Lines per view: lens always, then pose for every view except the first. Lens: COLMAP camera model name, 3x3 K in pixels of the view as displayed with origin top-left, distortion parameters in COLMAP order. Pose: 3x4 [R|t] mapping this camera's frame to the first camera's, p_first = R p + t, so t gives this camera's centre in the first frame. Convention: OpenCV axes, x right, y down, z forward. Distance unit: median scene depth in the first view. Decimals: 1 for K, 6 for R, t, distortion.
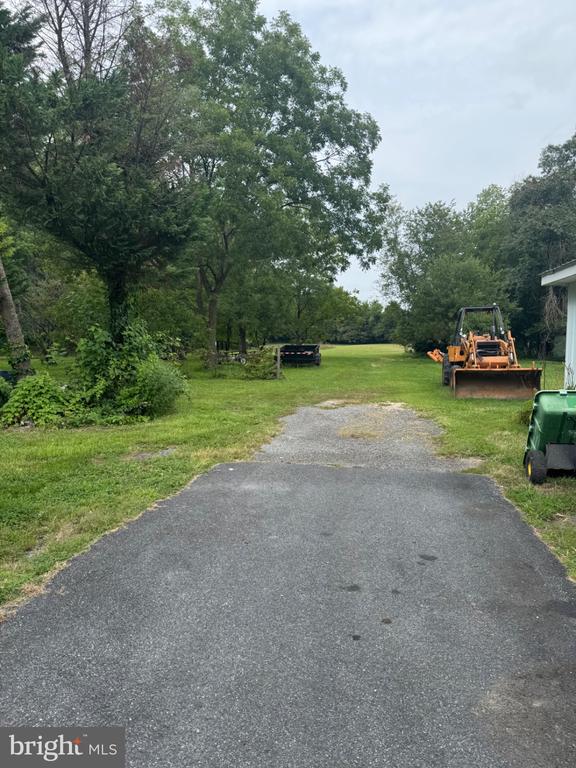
lens RADIAL K [[542.6, 0, 288.0], [0, 542.6, 384.0], [0, 0, 1]] dist [0.050965, -0.044836]
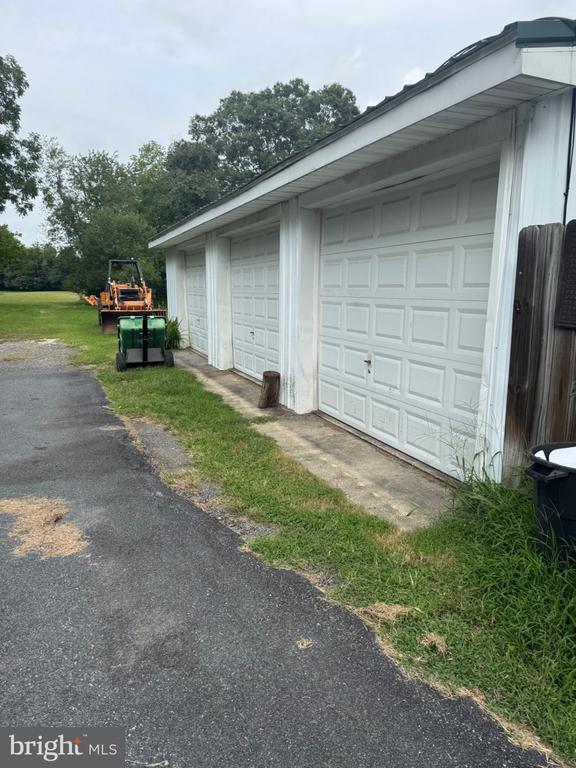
lens RADIAL K [[542.6, 0, 288.0], [0, 542.6, 384.0], [0, 0, 1]] dist [0.050965, -0.044836]
pose [[0.847605, -0.076939, 0.525019, 0.000405], [0.028066, 0.994548, 0.100436, 0.013538], [-0.529884, -0.070395, 0.845143, -0.150747]]
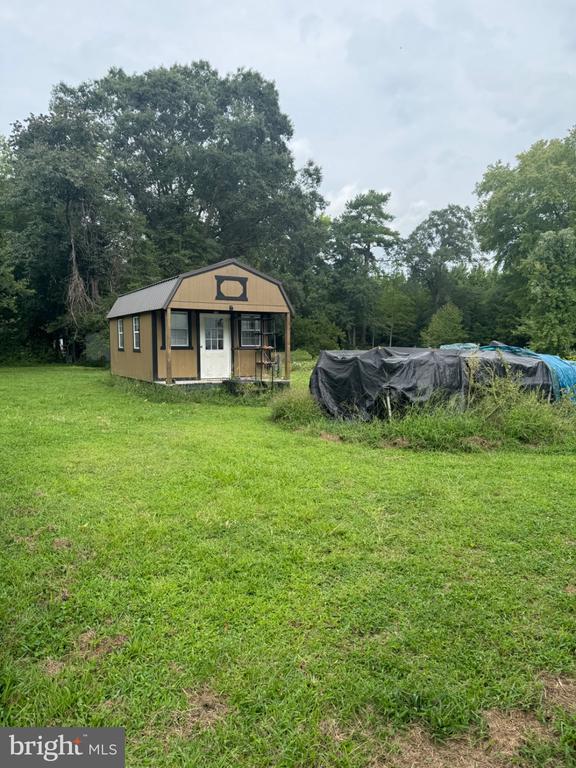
lens RADIAL K [[542.6, 0, 288.0], [0, 542.6, 384.0], [0, 0, 1]] dist [0.050965, -0.044836]
pose [[0.705093, -0.060394, 0.706538, 0.220422], [0.057238, 0.997963, 0.028184, -0.034222], [-0.706801, 0.020569, 0.707113, 0.409006]]
